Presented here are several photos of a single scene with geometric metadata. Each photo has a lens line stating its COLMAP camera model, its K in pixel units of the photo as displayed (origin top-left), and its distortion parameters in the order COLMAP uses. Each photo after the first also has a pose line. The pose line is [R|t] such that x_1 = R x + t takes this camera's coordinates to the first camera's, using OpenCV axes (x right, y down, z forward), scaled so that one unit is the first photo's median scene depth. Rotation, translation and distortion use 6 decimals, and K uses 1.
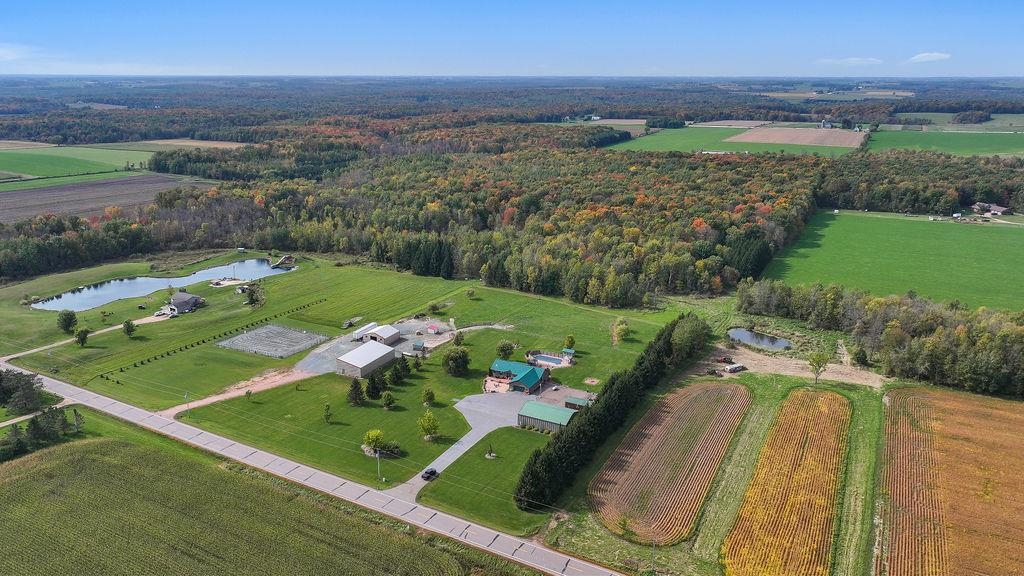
lens RADIAL K [[721.3, 0, 508.5], [0, 721.3, 291.9], [0, 0, 1]] dist [0.003653, 0.006348]
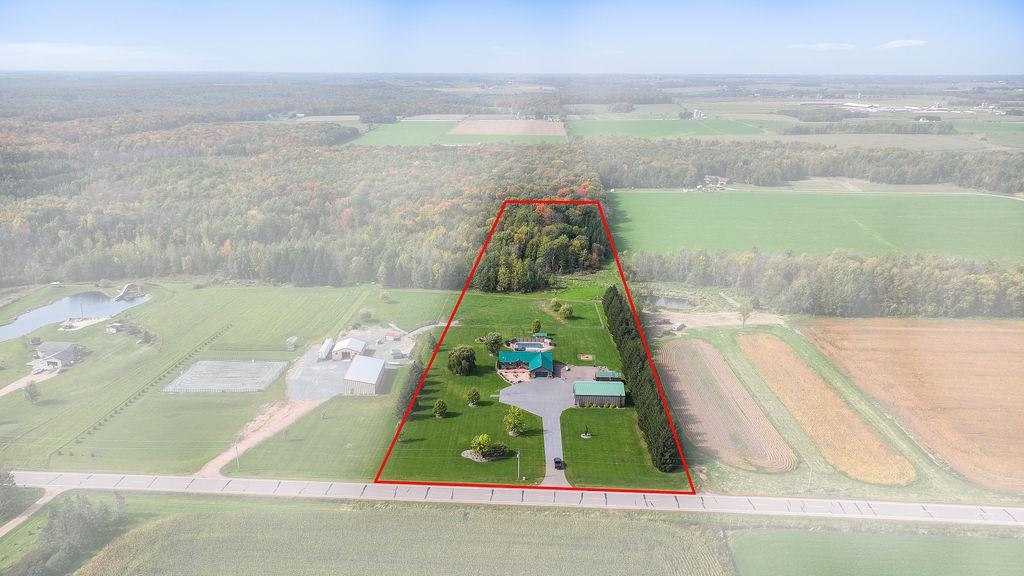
lens RADIAL K [[721.3, 0, 507.8], [0, 721.3, 284.3], [0, 0, 1]] dist [0.003653, 0.006348]
pose [[0.899067, -0.122421, 0.420347, -0.353474], [0.124270, 0.991979, 0.023105, -0.019111], [-0.419804, 0.031464, 0.907069, 0.060235]]
